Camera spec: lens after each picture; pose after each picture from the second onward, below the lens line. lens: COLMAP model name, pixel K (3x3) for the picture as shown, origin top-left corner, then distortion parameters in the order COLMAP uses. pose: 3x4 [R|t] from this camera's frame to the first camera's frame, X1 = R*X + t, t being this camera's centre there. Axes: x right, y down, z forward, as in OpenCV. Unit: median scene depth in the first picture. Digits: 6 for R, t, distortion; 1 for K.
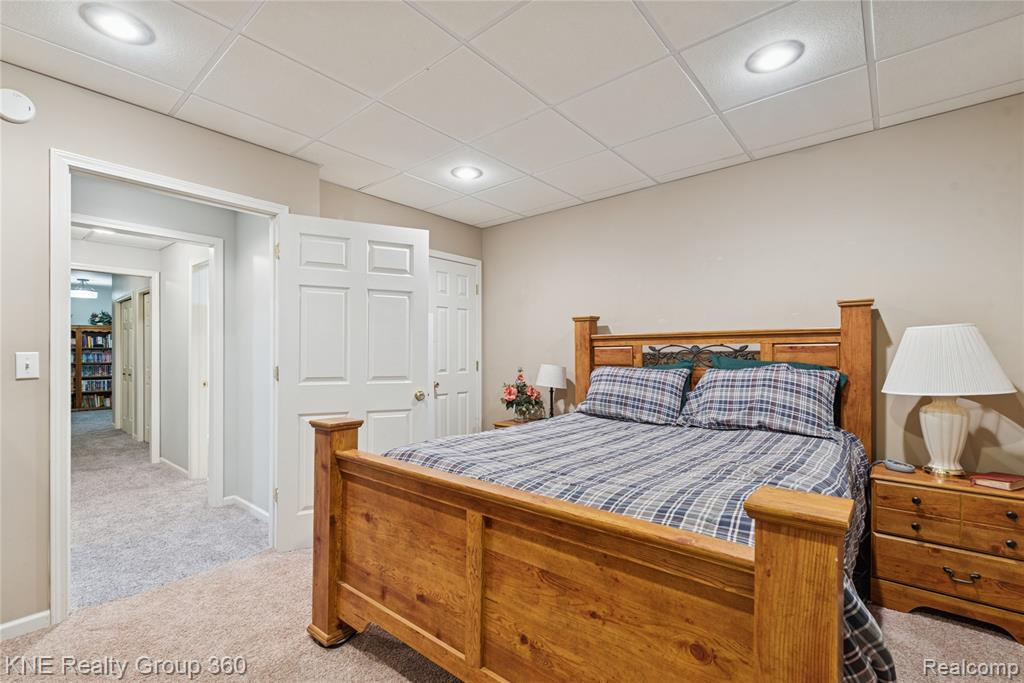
lens RADIAL K [[442.5, 0, 507.2], [0, 442.5, 351.0], [0, 0, 1]] dist [0.001366, -0.000304]
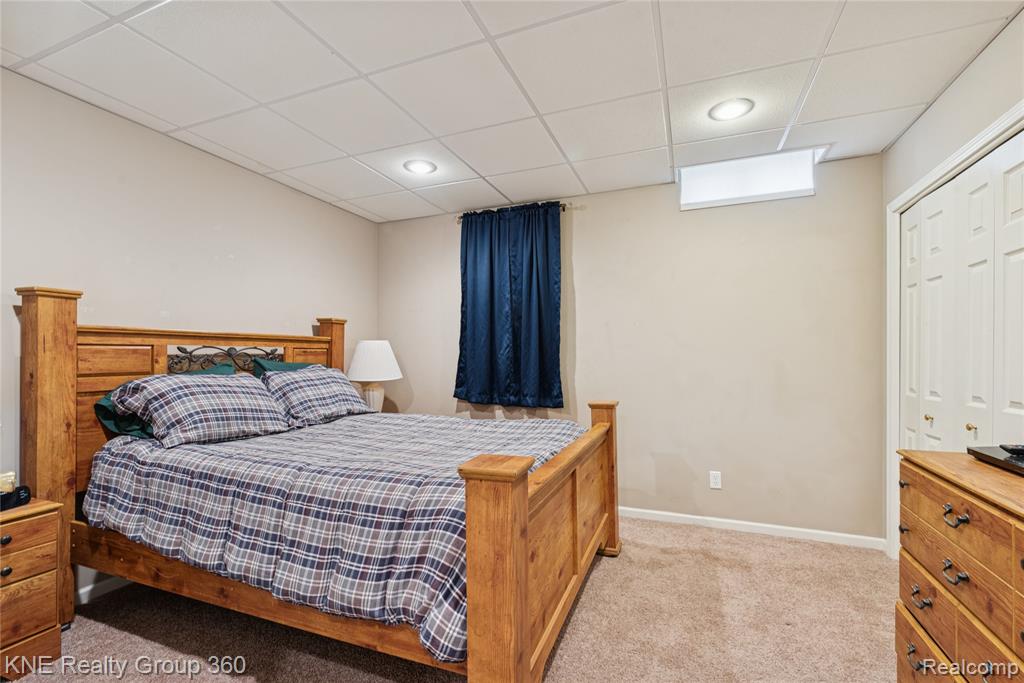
lens RADIAL K [[442.5, 0, 518.9], [0, 442.5, 356.2], [0, 0, 1]] dist [0.001366, -0.000304]
pose [[-0.309562, 0.001524, 0.950878, -0.641677], [-0.006256, 0.999974, -0.003640, 0.005447], [-0.950859, -0.007075, -0.309544, 0.740853]]
